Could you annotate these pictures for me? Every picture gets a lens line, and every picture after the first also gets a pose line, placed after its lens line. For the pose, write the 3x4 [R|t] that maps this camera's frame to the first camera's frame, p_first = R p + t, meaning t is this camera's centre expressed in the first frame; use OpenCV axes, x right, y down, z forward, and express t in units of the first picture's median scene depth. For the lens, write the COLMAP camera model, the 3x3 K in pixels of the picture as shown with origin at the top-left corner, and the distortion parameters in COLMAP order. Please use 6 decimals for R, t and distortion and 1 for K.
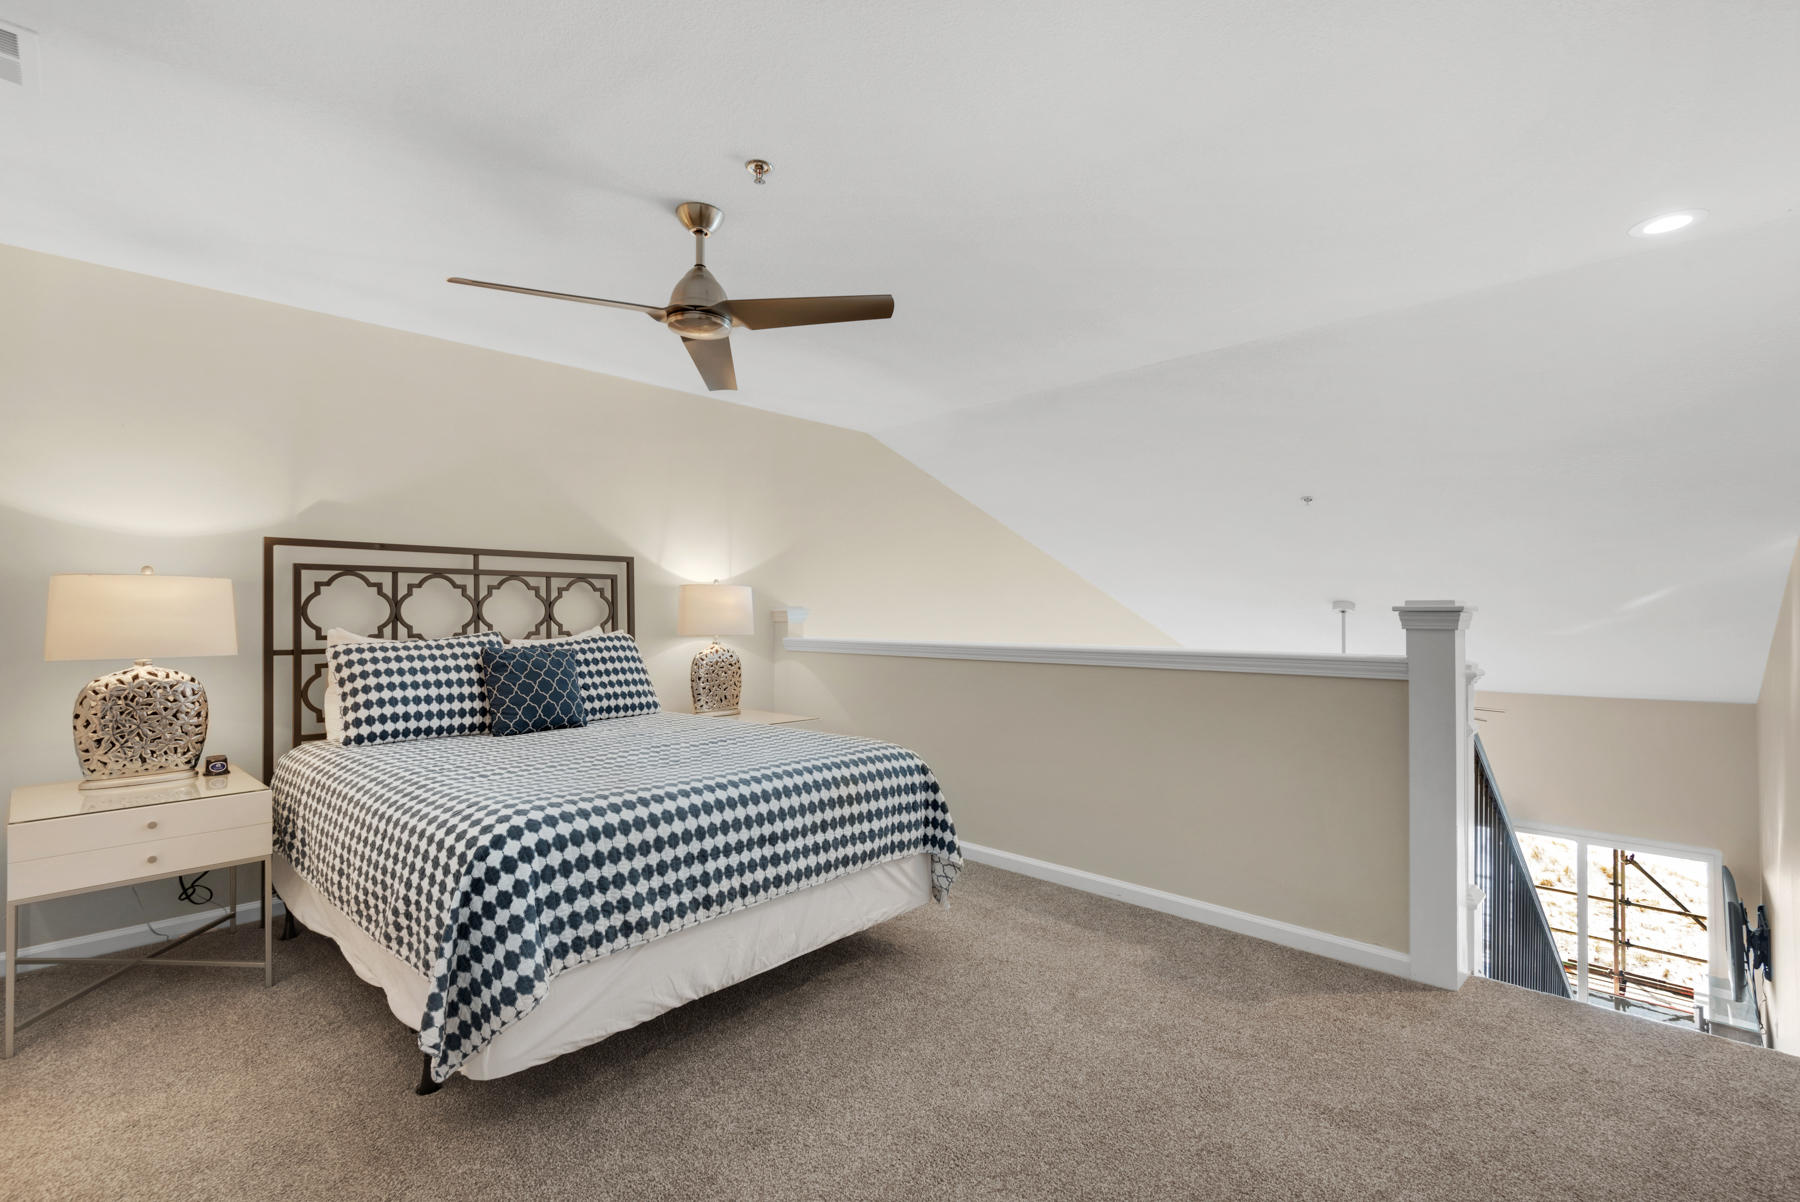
lens RADIAL K [[824.9, 0, 894.9], [0, 824.9, 607.2], [0, 0, 1]] dist [0.020483, -0.008186]
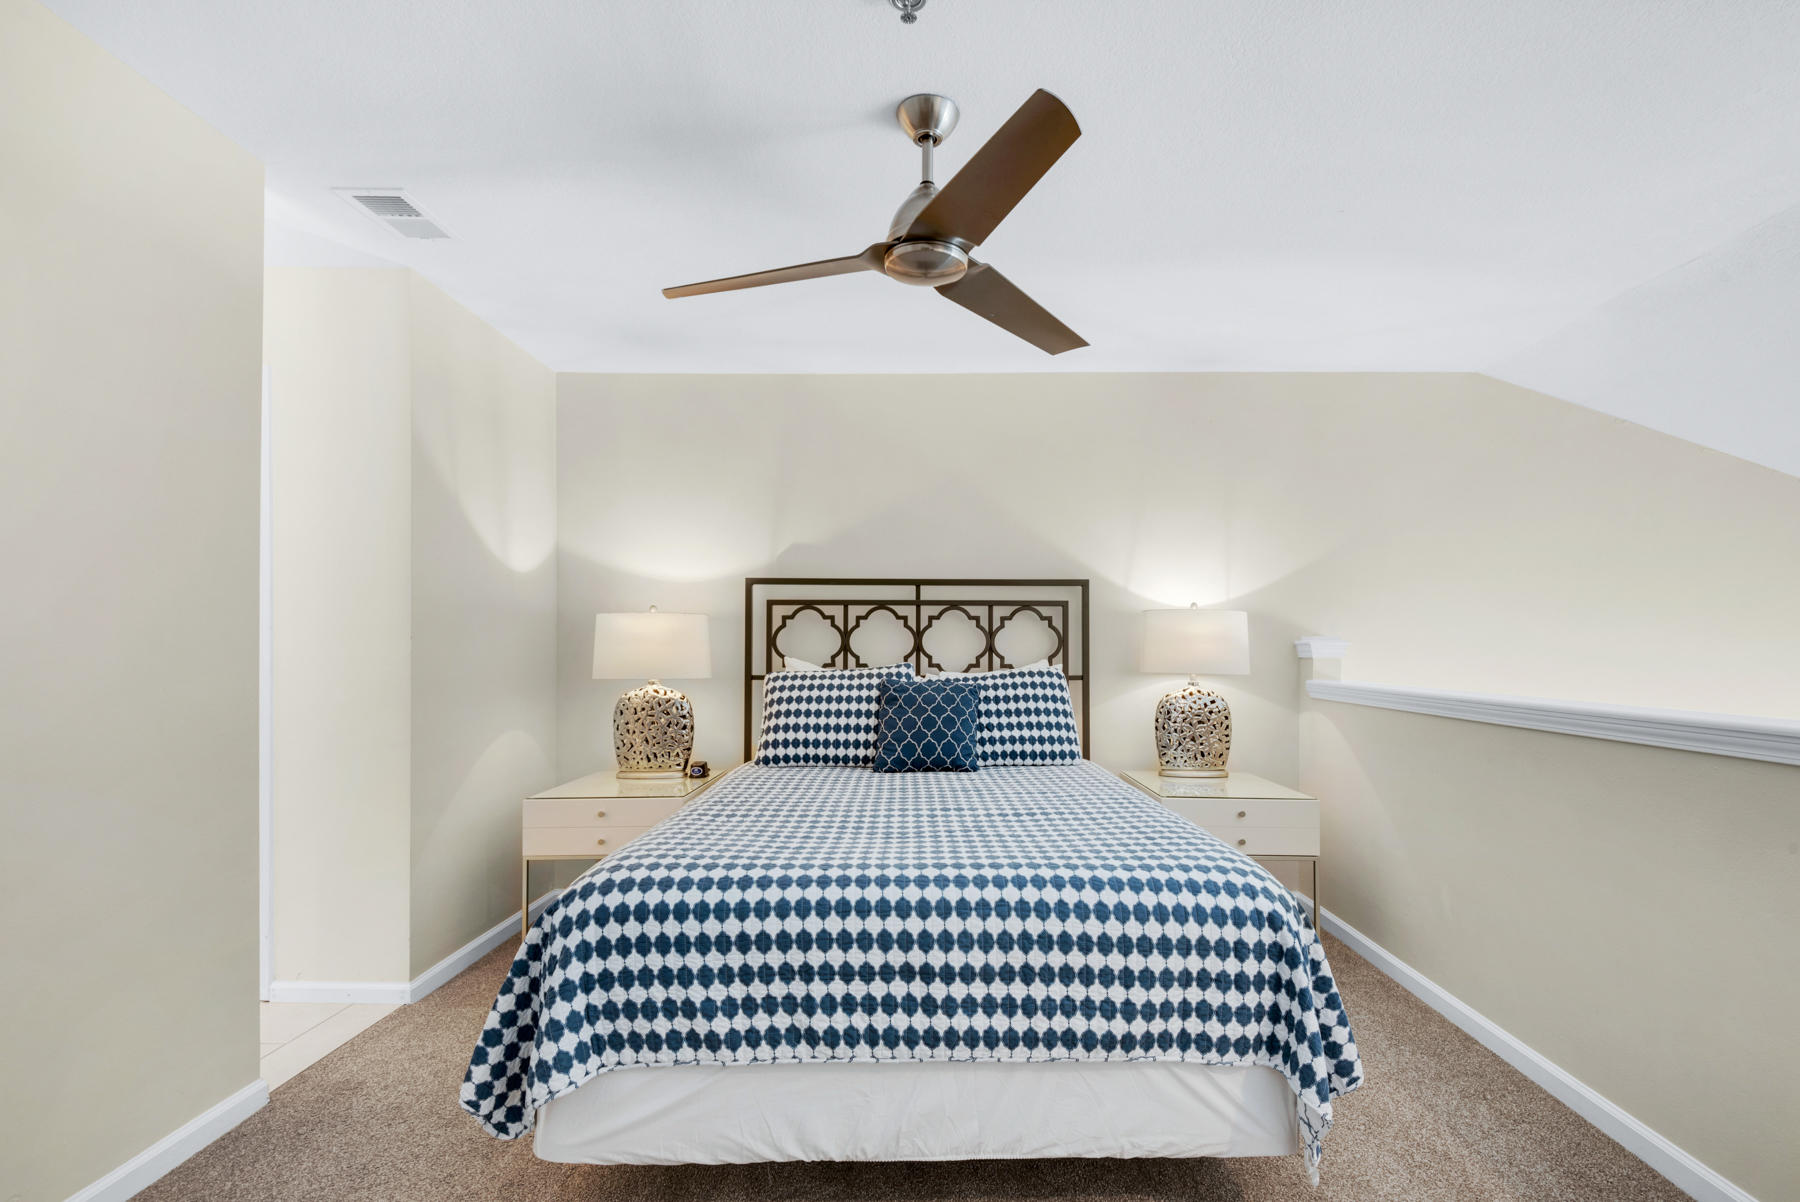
lens RADIAL K [[824.9, 0, 917.2], [0, 824.9, 648.0], [0, 0, 1]] dist [0.020483, -0.008186]
pose [[0.684819, 0.006817, -0.728682, 0.250657], [0.000847, 0.999948, 0.010151, 0.002225], [0.728713, -0.007569, 0.684777, 0.382131]]
